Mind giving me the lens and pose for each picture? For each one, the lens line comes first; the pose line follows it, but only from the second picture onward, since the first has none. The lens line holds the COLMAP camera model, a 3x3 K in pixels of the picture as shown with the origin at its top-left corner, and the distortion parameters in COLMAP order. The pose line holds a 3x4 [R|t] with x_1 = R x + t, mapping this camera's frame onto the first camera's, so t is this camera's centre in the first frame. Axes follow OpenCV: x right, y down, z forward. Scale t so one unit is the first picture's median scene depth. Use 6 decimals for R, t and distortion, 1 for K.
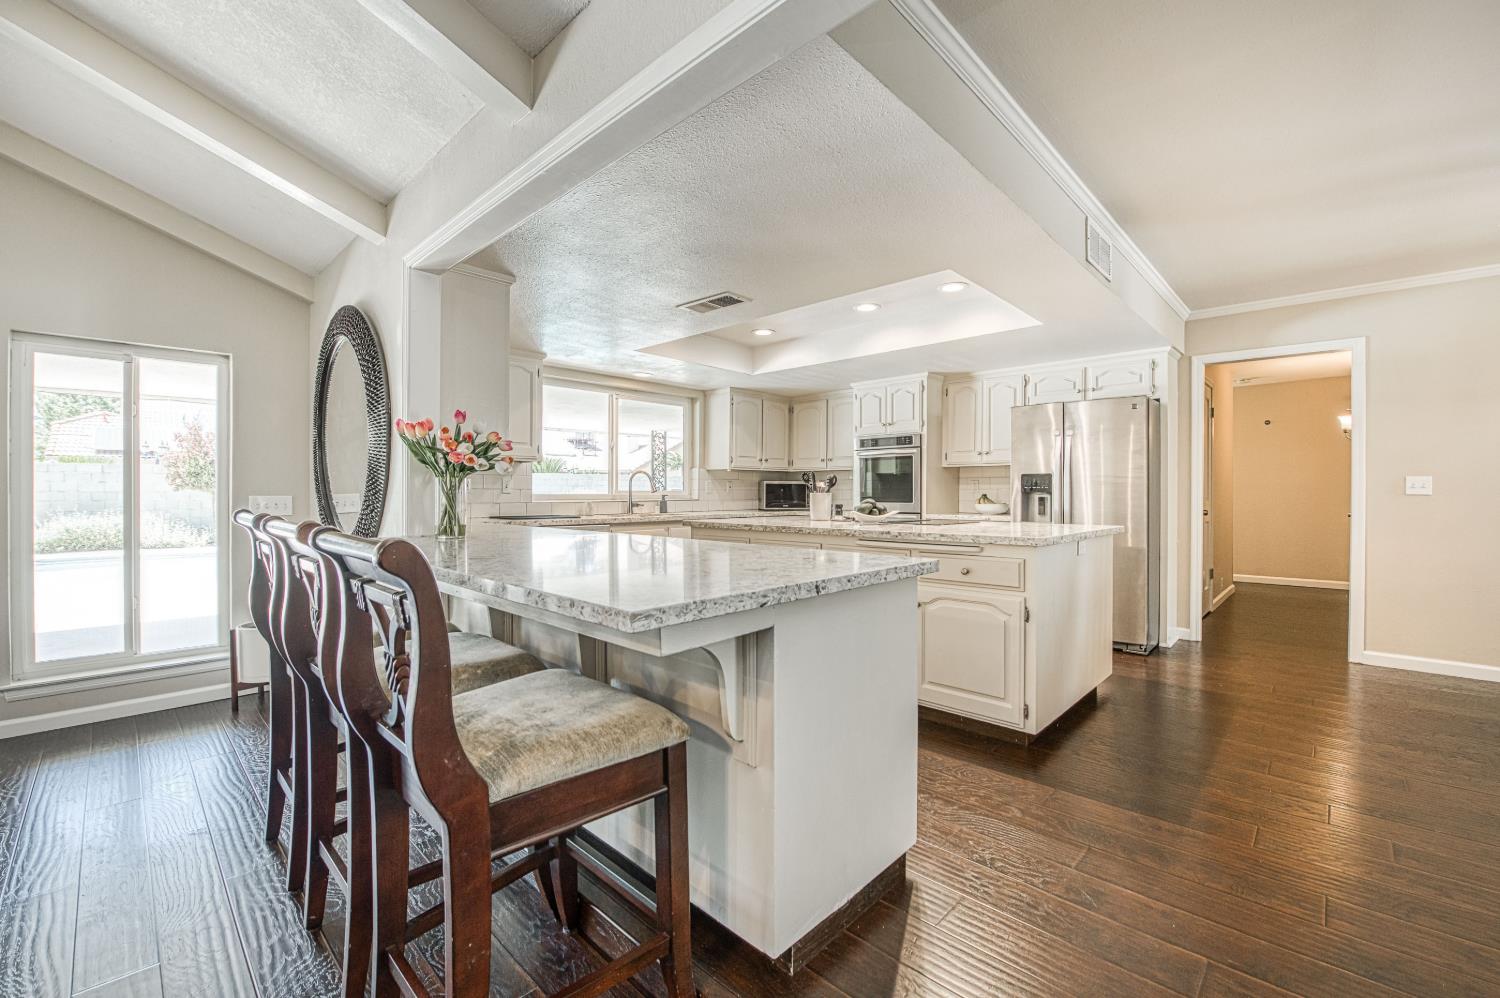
lens RADIAL K [[627.3, 0, 750.0], [0, 627.3, 499.0], [0, 0, 1]] dist [-0.043661, -0.000138]
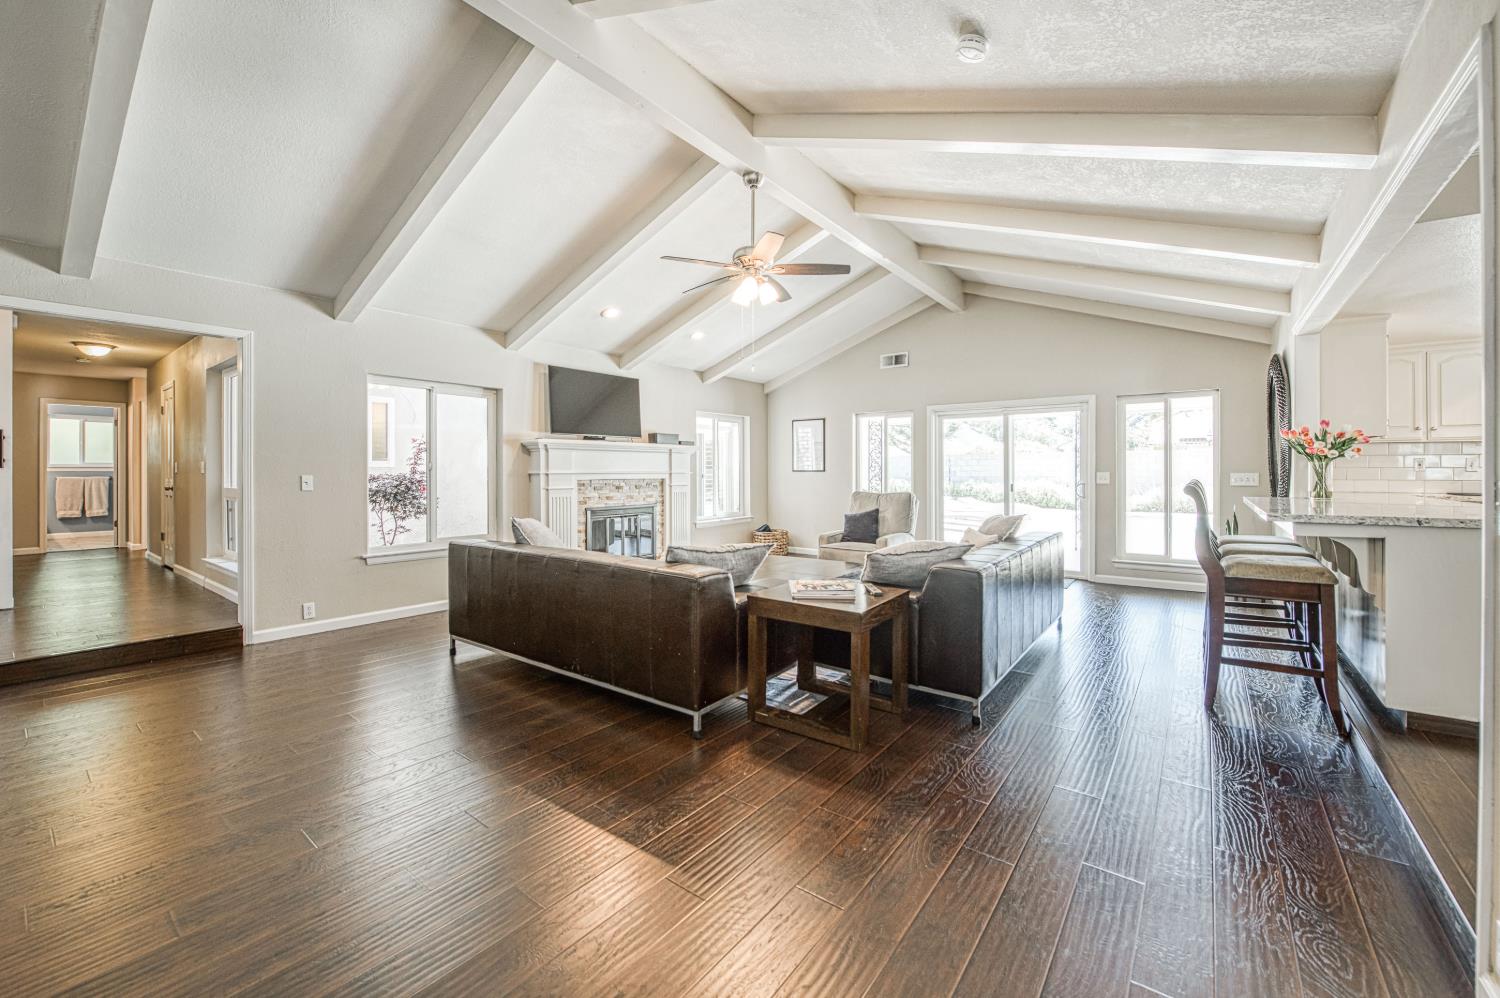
lens RADIAL K [[589.1, 0, 748.7], [0, 589.1, 457.0], [0, 0, 1]] dist [-0.017958, -0.000090]
pose [[0.108099, -0.022461, -0.993886, 0.383284], [-0.006248, 0.999710, -0.023272, -0.002247], [0.994121, 0.008725, 0.107927, -0.301393]]
